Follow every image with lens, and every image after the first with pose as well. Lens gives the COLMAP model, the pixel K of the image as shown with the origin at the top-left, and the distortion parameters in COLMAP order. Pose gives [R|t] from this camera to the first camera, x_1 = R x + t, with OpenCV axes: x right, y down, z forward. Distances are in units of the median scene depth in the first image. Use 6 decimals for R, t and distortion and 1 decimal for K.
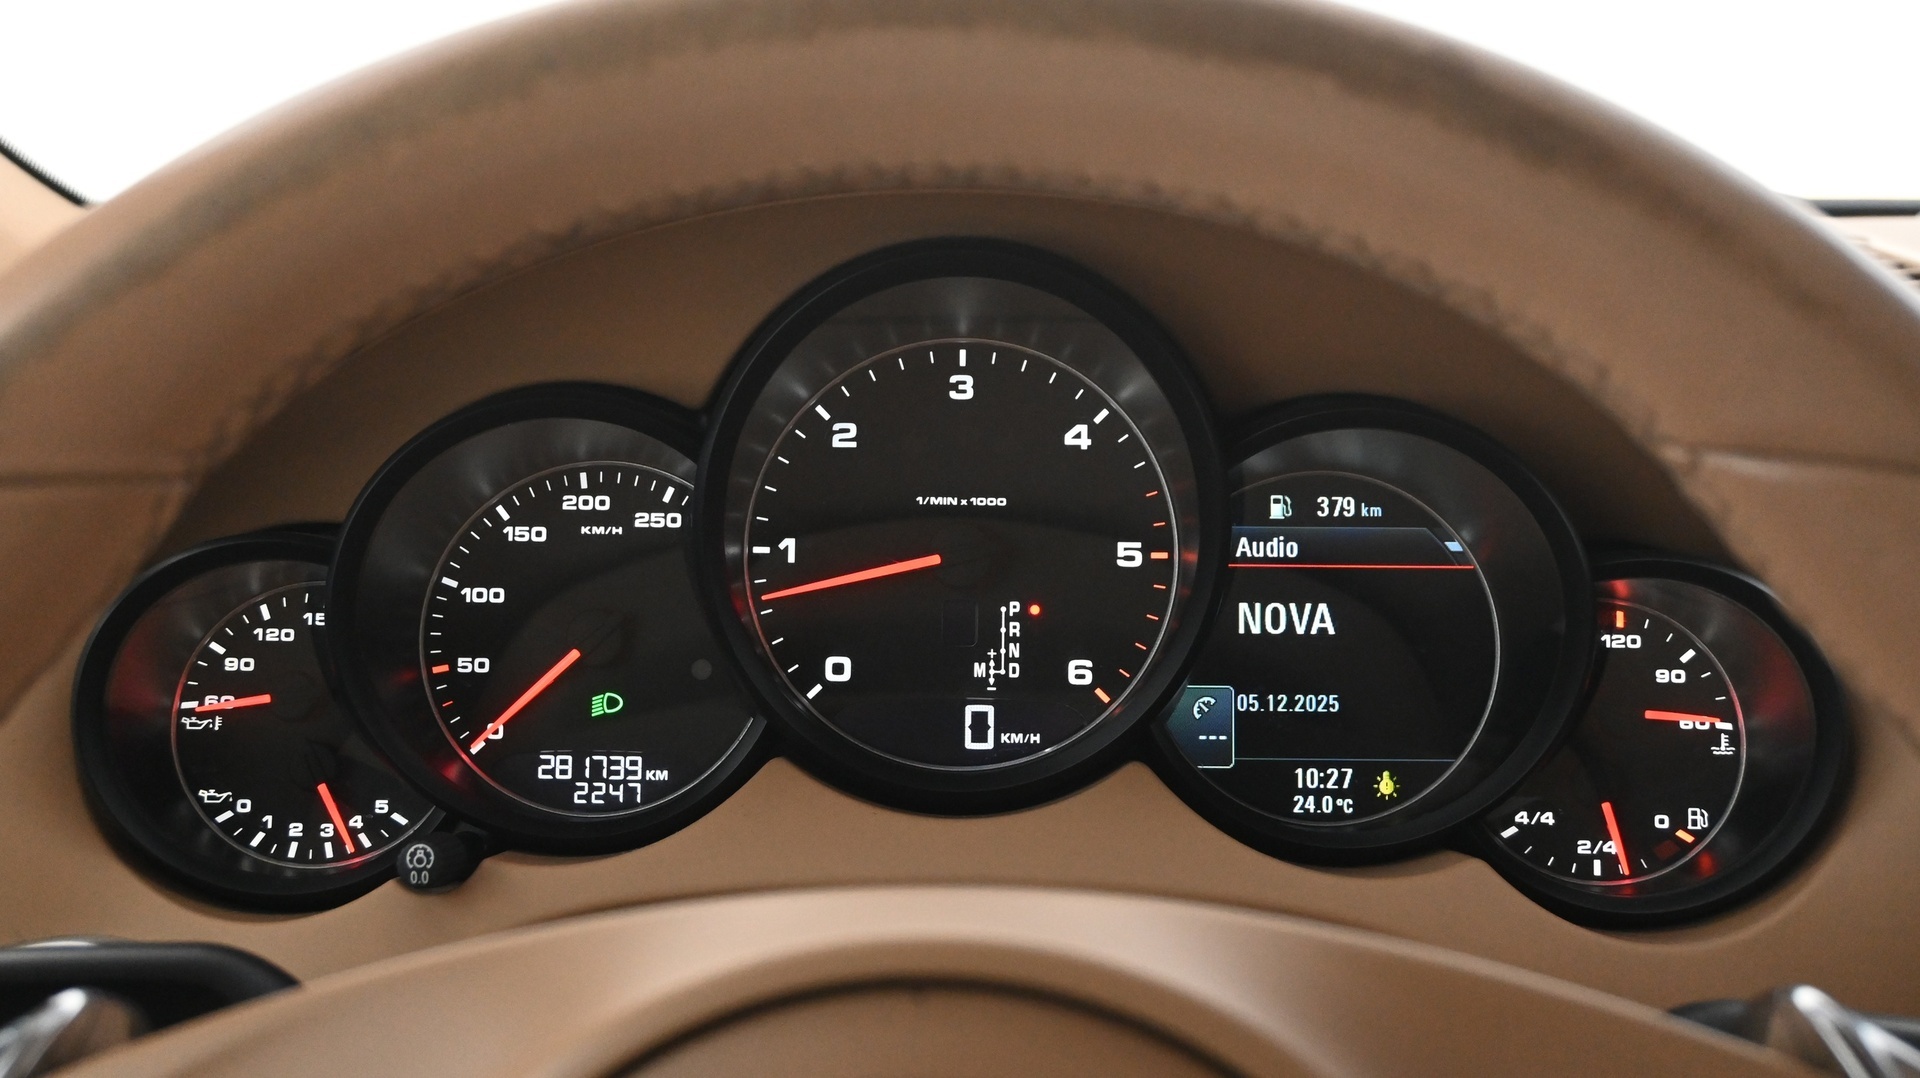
lens RADIAL K [[2046.5, 0, 960.0], [0, 2046.5, 539.0], [0, 0, 1]] dist [0.002078, 0.002219]
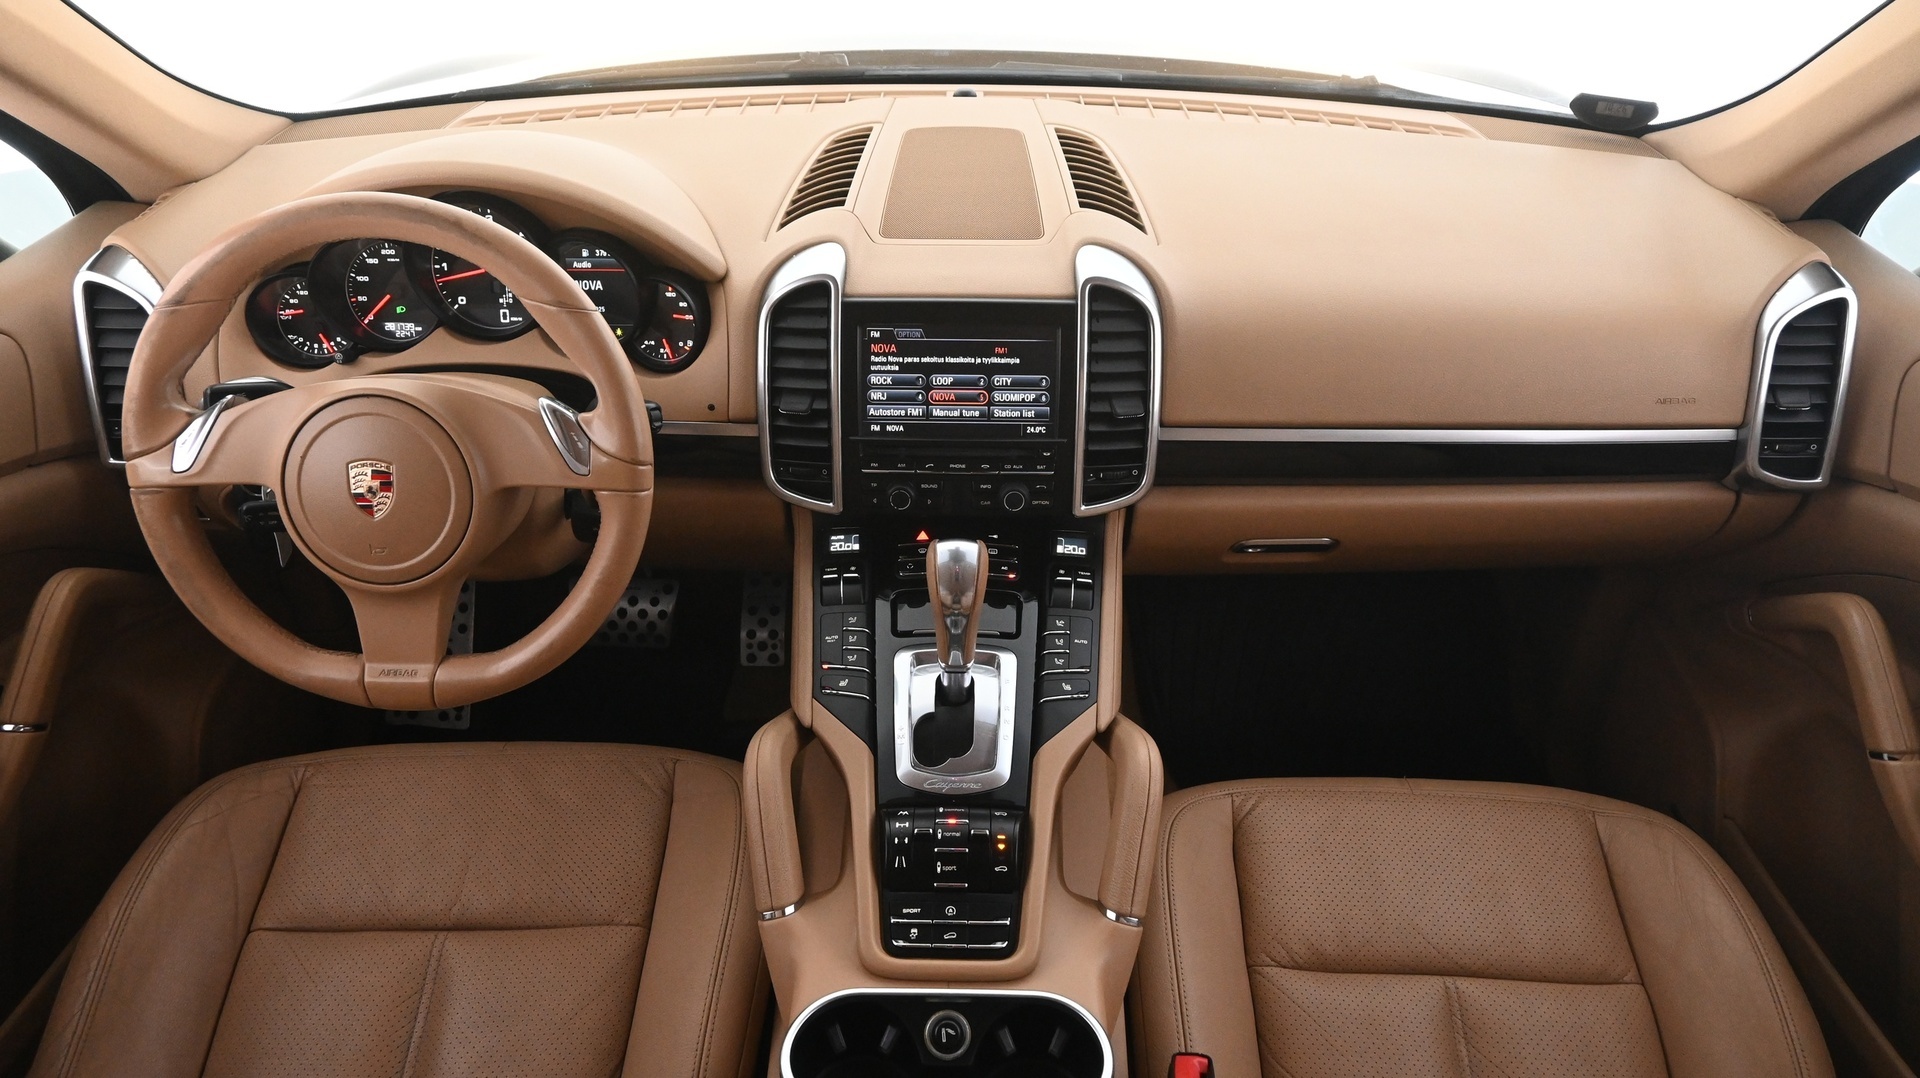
lens RADIAL K [[1334.7, 0, 960.0], [0, 1334.7, 539.0], [0, 0, 1]] dist [0.002116, 0.000744]
pose [[0.999887, 0.003158, -0.014727, 0.853593], [0.002092, 0.939173, 0.343438, -0.347479], [0.014916, -0.343430, 0.939060, -1.339664]]
